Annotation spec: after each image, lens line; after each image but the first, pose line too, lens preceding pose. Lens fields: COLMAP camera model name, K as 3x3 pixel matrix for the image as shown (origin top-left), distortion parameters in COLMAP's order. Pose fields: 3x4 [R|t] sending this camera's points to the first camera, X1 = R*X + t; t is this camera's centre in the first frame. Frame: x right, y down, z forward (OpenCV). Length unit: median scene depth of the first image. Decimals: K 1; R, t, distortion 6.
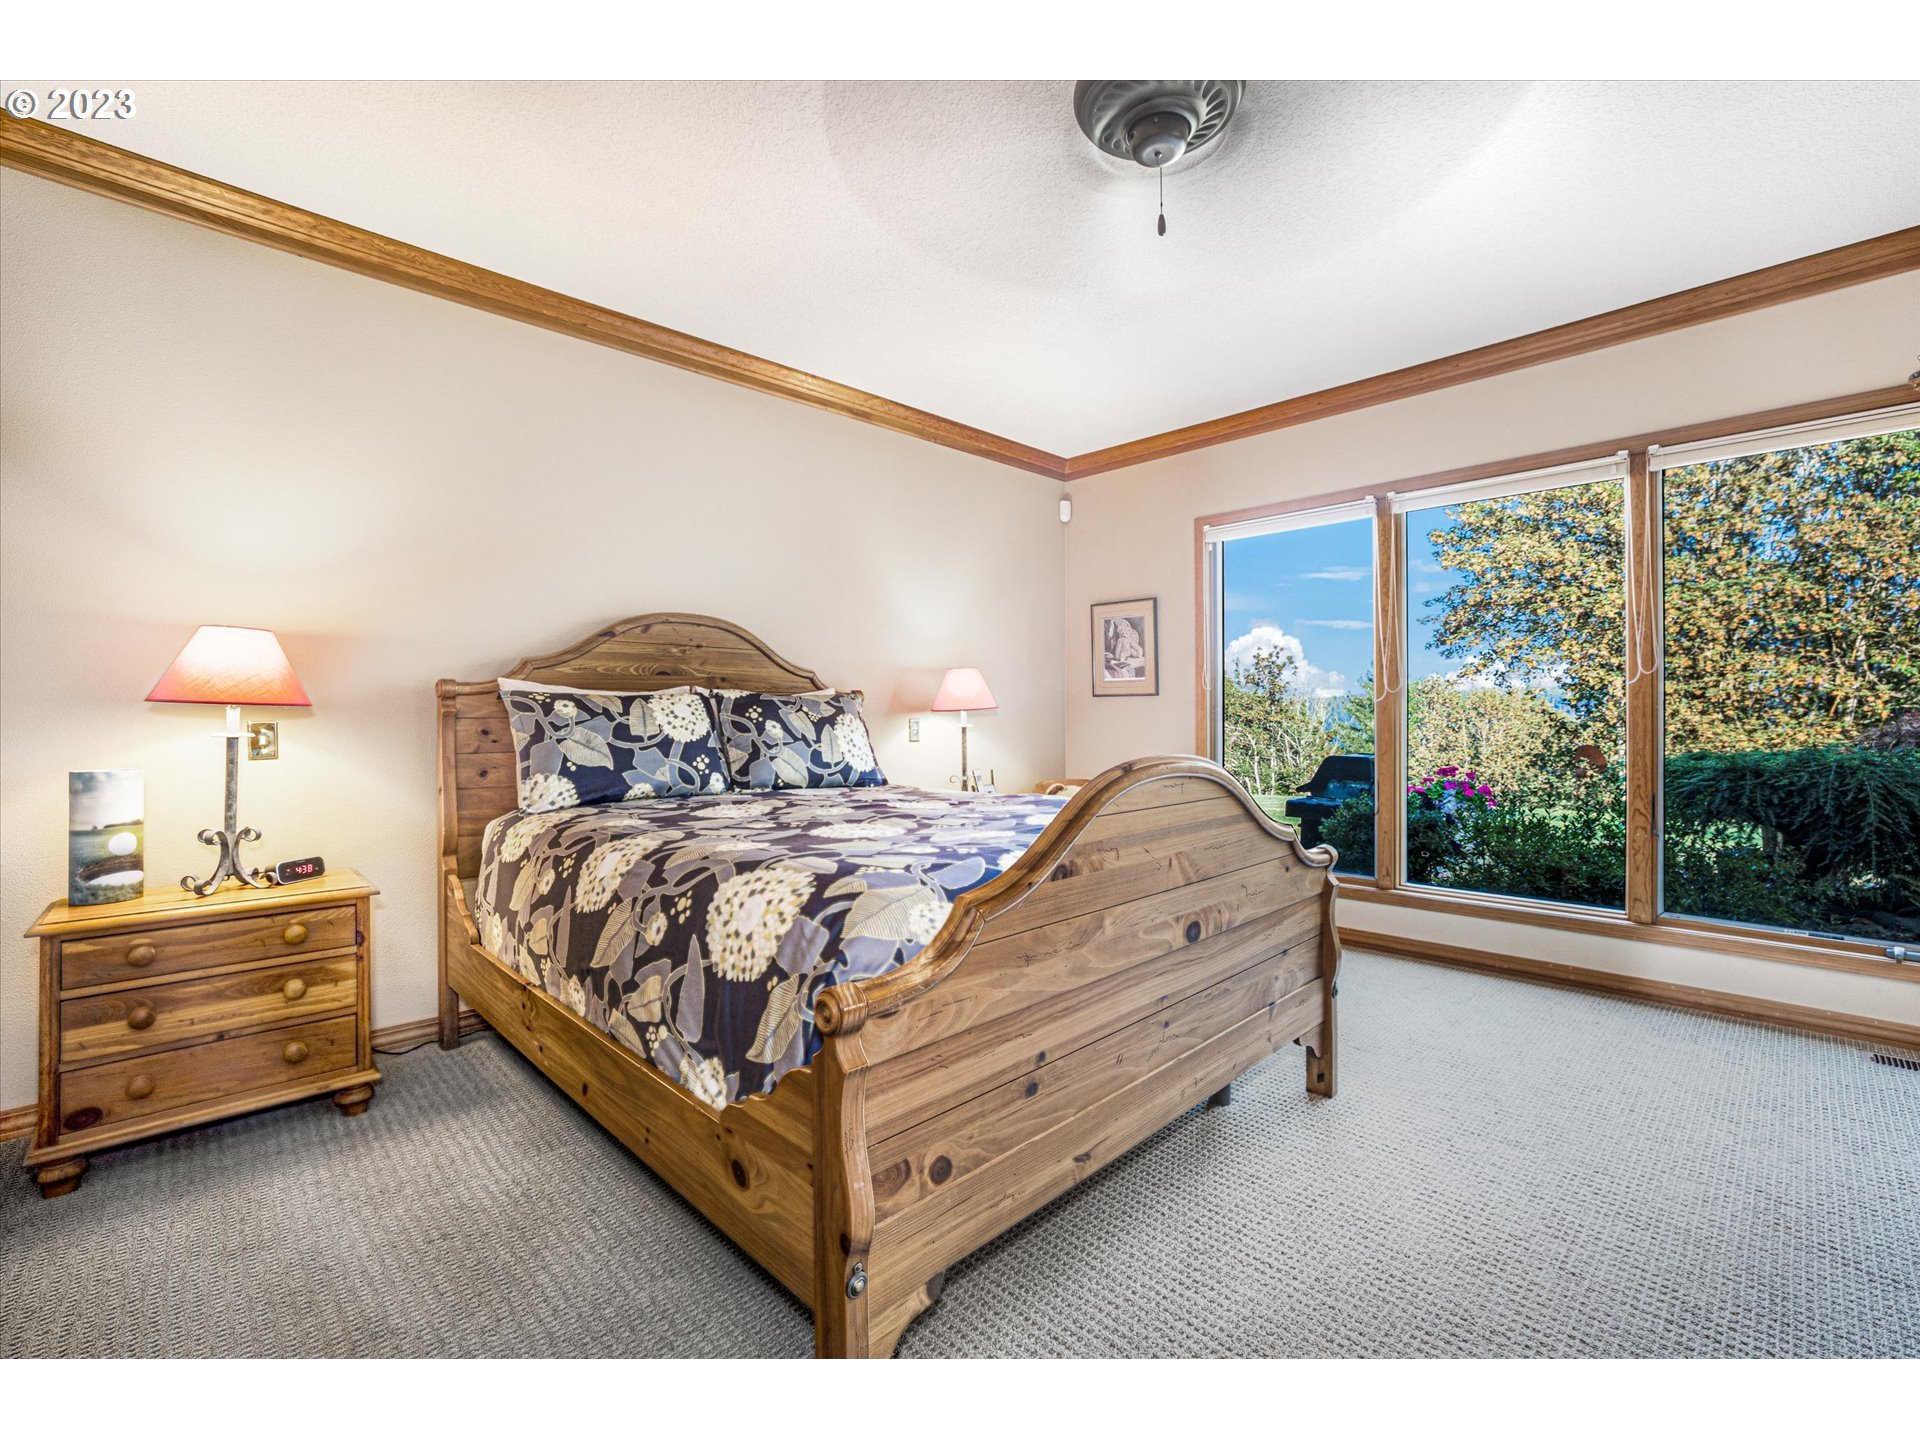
lens RADIAL K [[830.0, 0, 965.6], [0, 830.0, 723.6], [0, 0, 1]] dist [-0.024182, -0.000230]
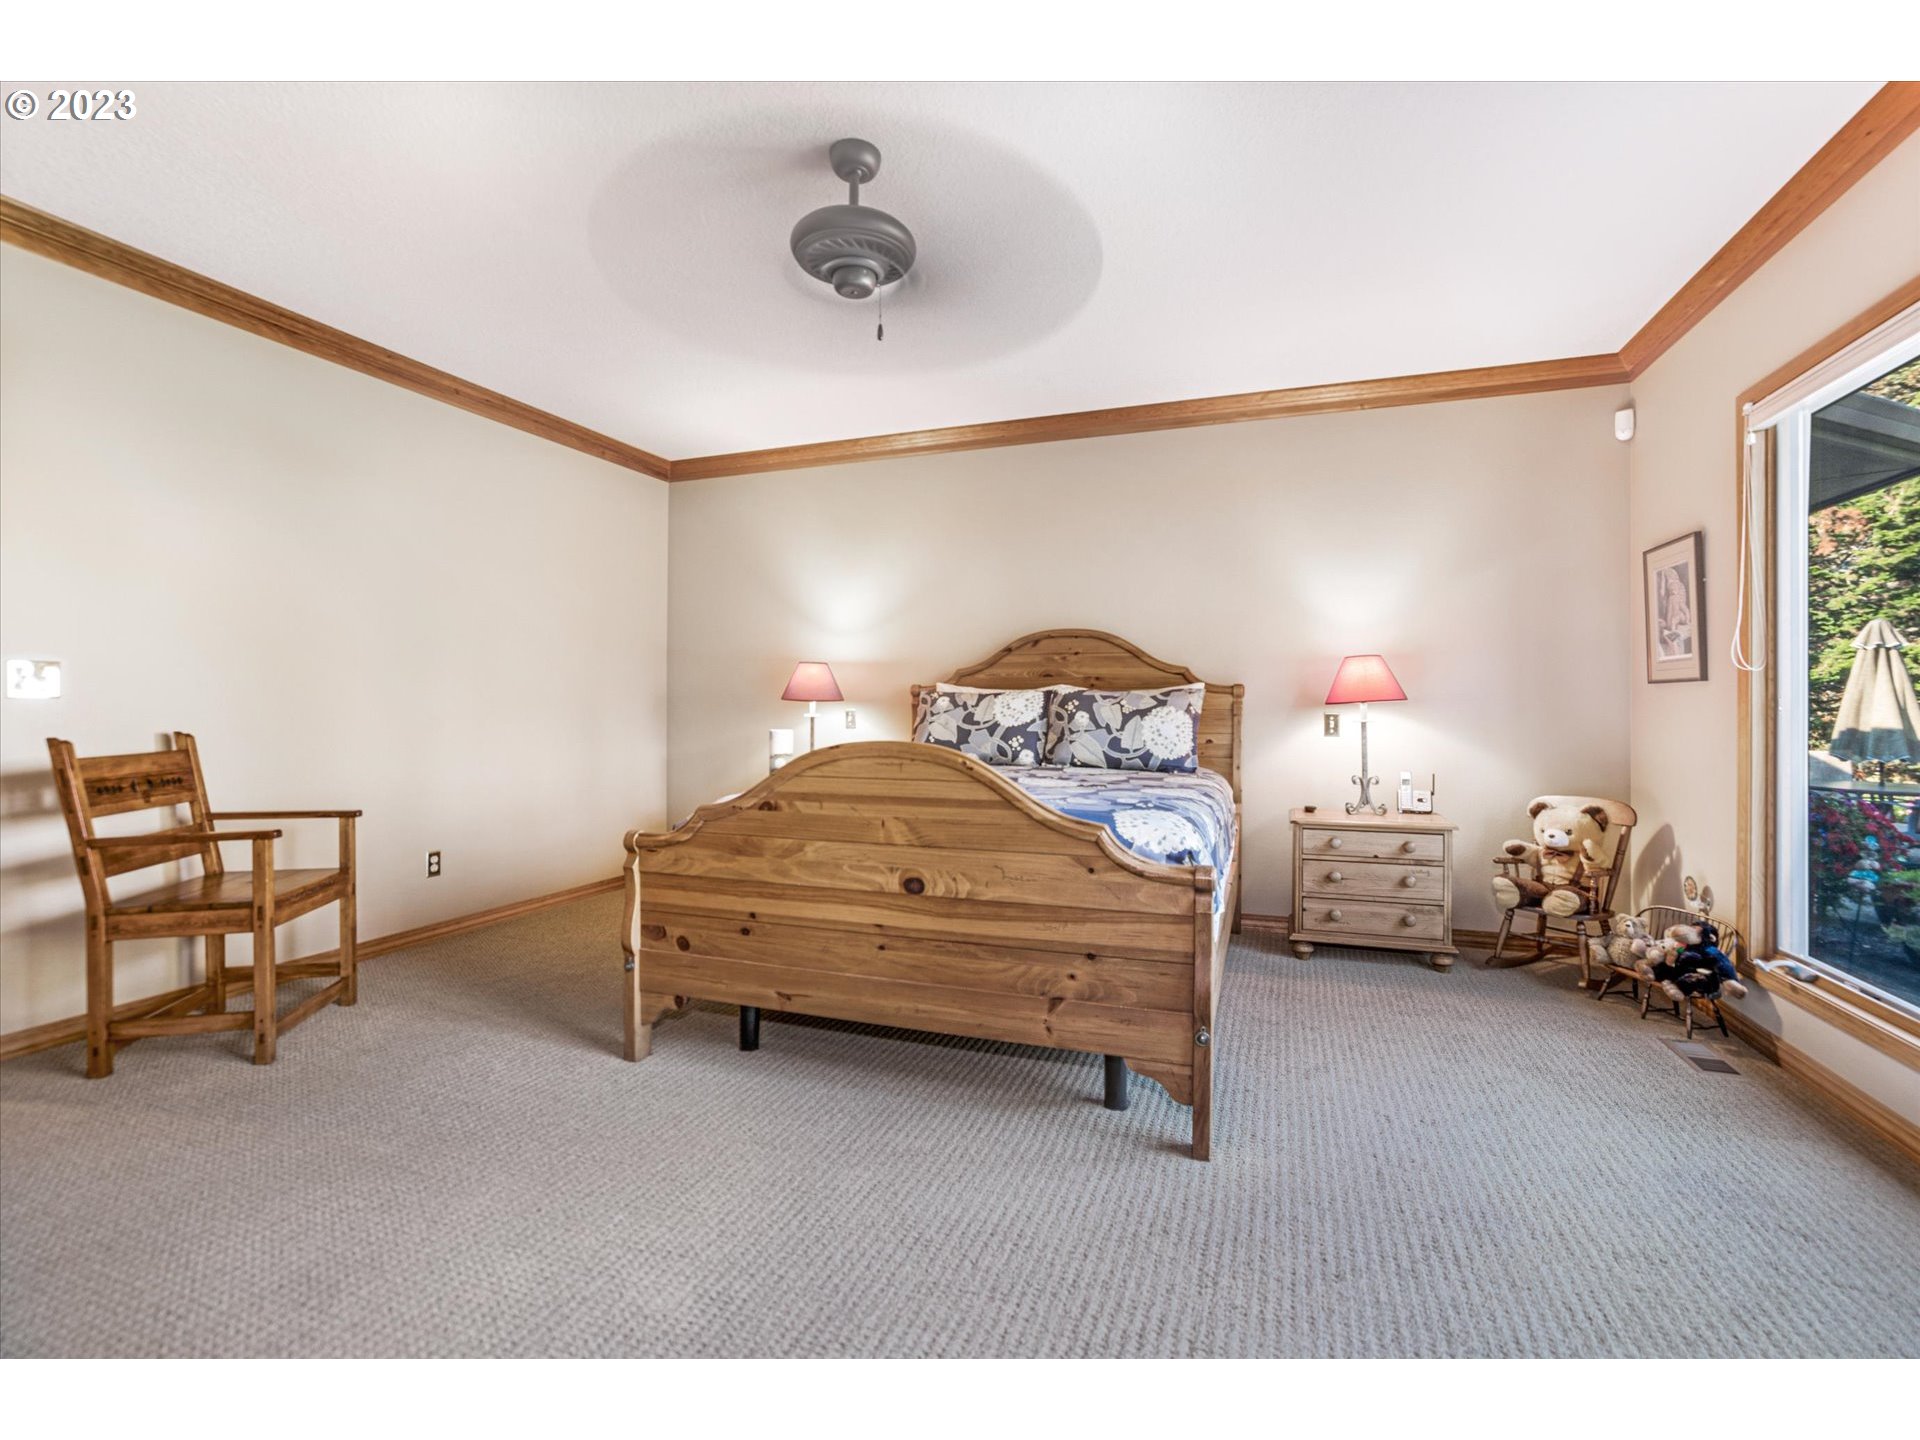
lens RADIAL K [[830.0, 0, 973.8], [0, 830.0, 704.8], [0, 0, 1]] dist [-0.024182, -0.000230]
pose [[0.444474, 0.003581, -0.895784, 0.846702], [-0.012962, 0.999913, -0.002434, -0.009345], [0.895698, 0.012692, 0.444482, 0.313895]]
